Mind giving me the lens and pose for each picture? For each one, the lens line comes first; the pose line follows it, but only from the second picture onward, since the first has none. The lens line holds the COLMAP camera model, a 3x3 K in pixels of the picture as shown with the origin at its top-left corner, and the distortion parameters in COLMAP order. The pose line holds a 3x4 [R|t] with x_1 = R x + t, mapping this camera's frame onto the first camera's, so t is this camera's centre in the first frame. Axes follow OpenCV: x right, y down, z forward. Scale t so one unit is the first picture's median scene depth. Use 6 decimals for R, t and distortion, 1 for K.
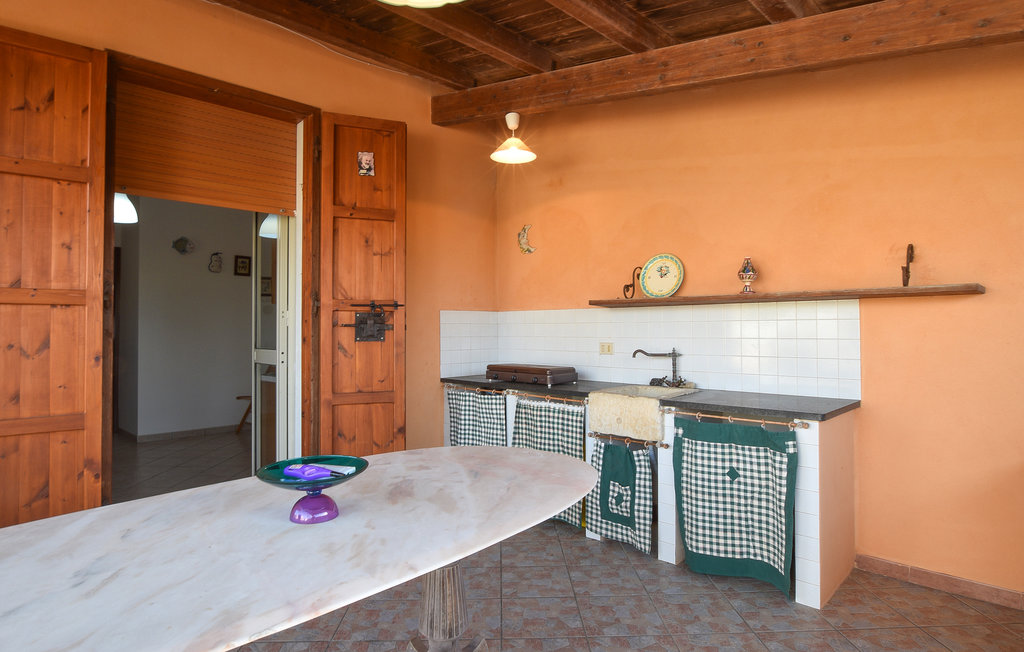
lens RADIAL K [[567.6, 0, 509.7], [0, 567.6, 309.7], [0, 0, 1]] dist [-0.006404, -0.001031]
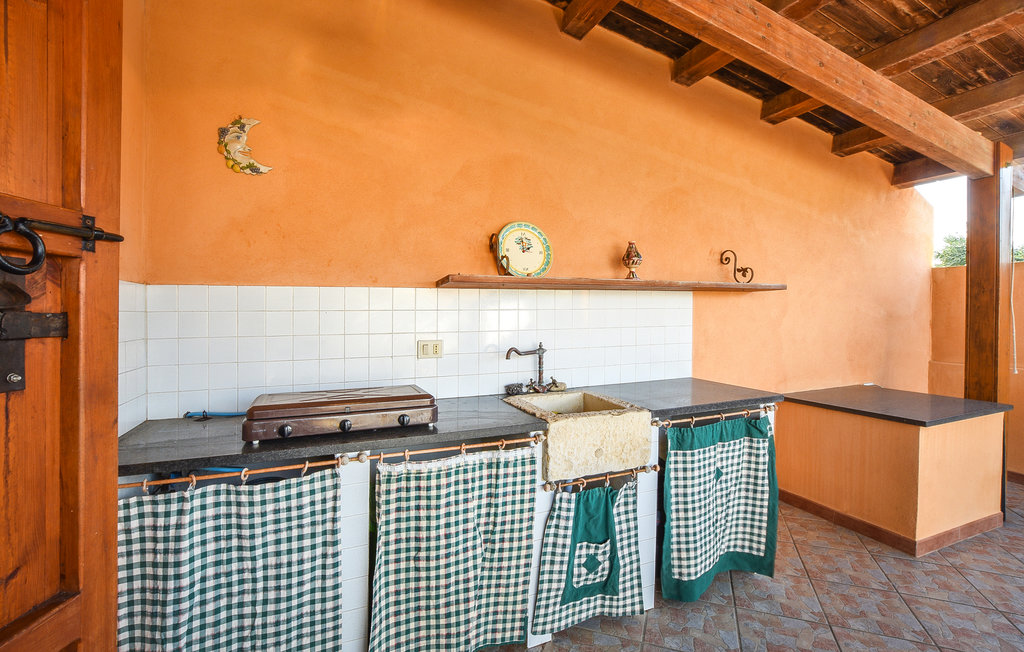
lens RADIAL K [[448.1, 0, 511.2], [0, 448.1, 317.2], [0, 0, 1]] dist [-0.031228, 0.000023]
pose [[0.392014, -0.008180, 0.919923, -0.306122], [-0.023911, 0.999532, 0.019077, 0.020883], [-0.919648, -0.029475, 0.391635, 0.789991]]
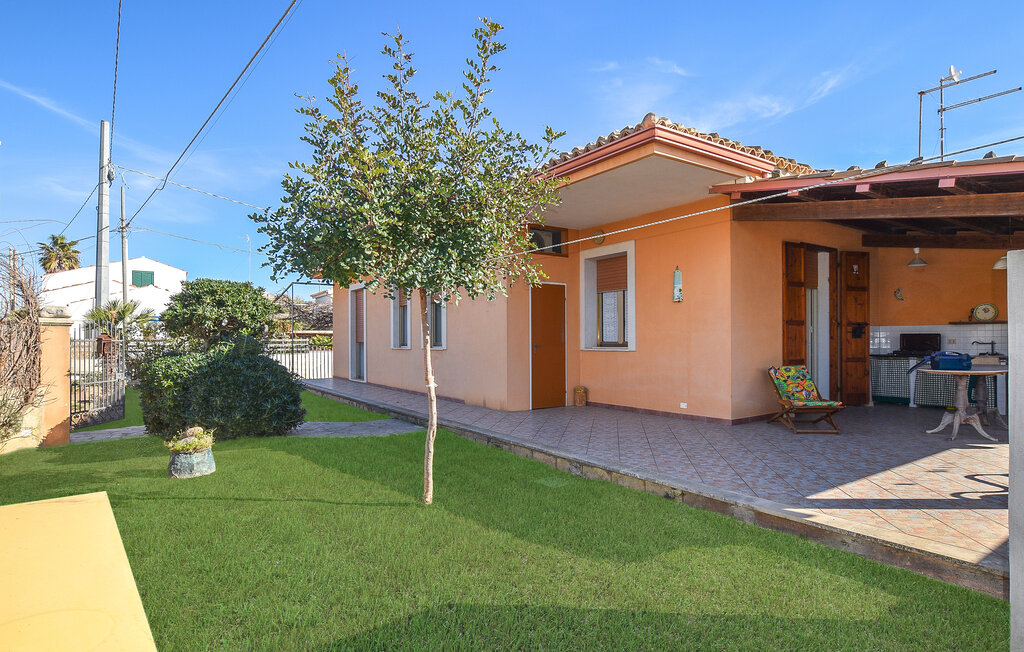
lens RADIAL K [[558.4, 0, 512.0], [0, 558.4, 326.0], [0, 0, 1]] dist [-0.004030, -0.000987]
pose [[0.983085, -0.002509, -0.183131, -1.365848], [0.004037, 0.999960, 0.007968, -0.026426], [0.183103, -0.008573, 0.983056, -1.837743]]
